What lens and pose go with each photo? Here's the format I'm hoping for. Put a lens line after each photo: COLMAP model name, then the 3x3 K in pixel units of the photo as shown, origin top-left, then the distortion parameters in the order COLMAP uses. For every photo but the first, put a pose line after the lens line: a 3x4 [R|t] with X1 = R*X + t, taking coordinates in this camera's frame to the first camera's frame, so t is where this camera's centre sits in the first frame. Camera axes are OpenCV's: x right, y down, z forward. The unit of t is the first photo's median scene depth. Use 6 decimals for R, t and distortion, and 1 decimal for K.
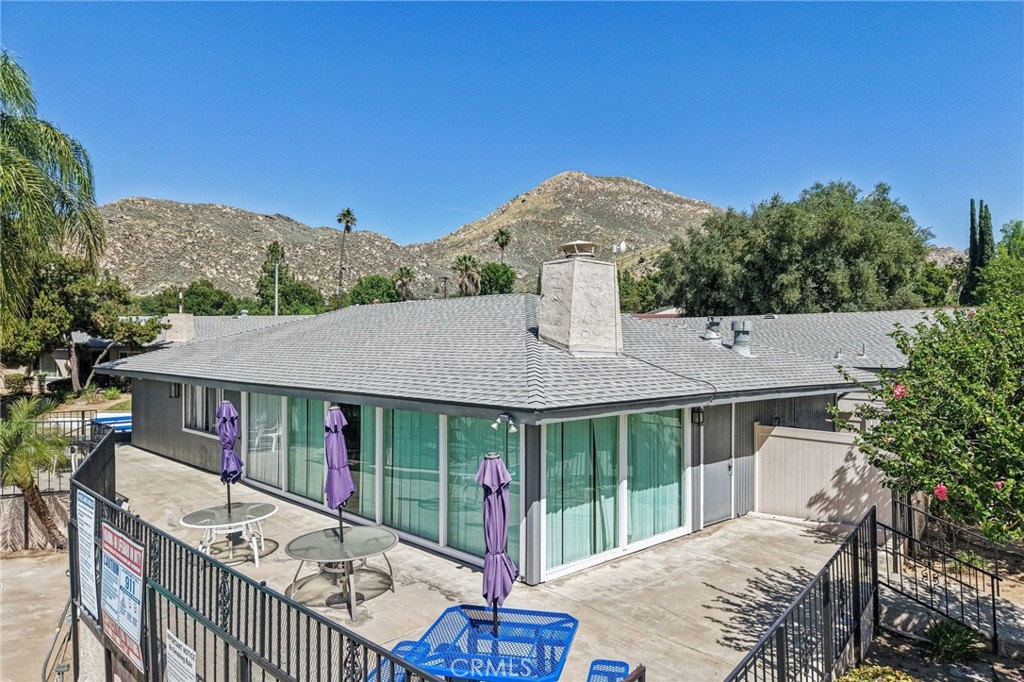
lens RADIAL K [[705.7, 0, 509.9], [0, 705.7, 334.0], [0, 0, 1]] dist [0.020207, -0.017306]
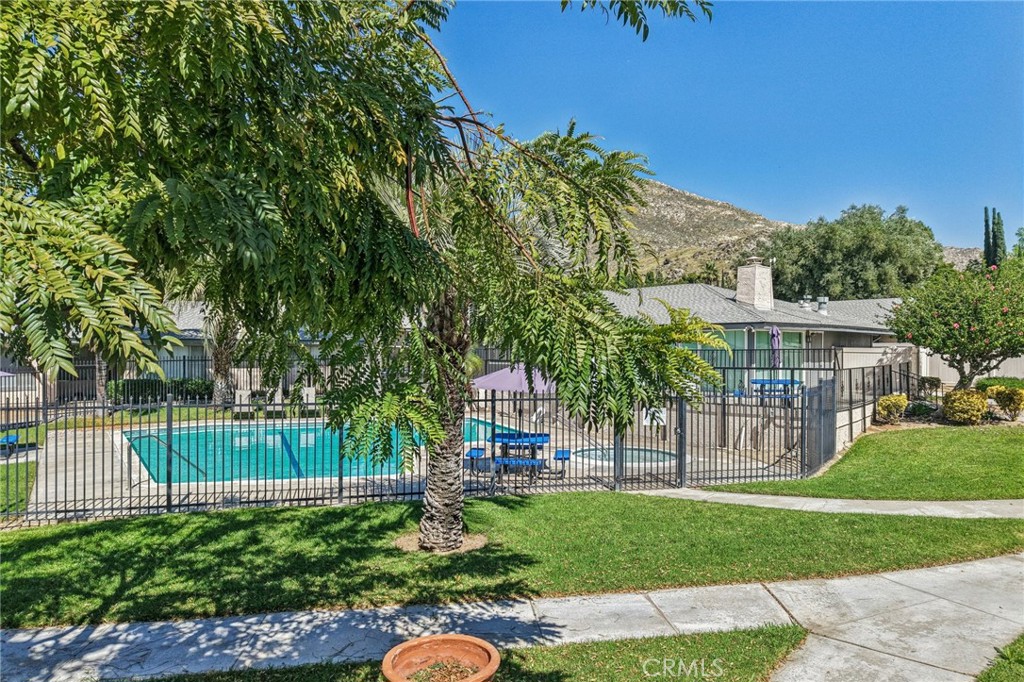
lens RADIAL K [[705.7, 0, 505.8], [0, 705.7, 338.8], [0, 0, 1]] dist [0.020207, -0.017306]
pose [[0.999534, 0.001107, -0.030494, -0.194753], [-0.000957, 0.999987, 0.004914, 0.035548], [0.030499, -0.004883, 0.999523, -0.388779]]
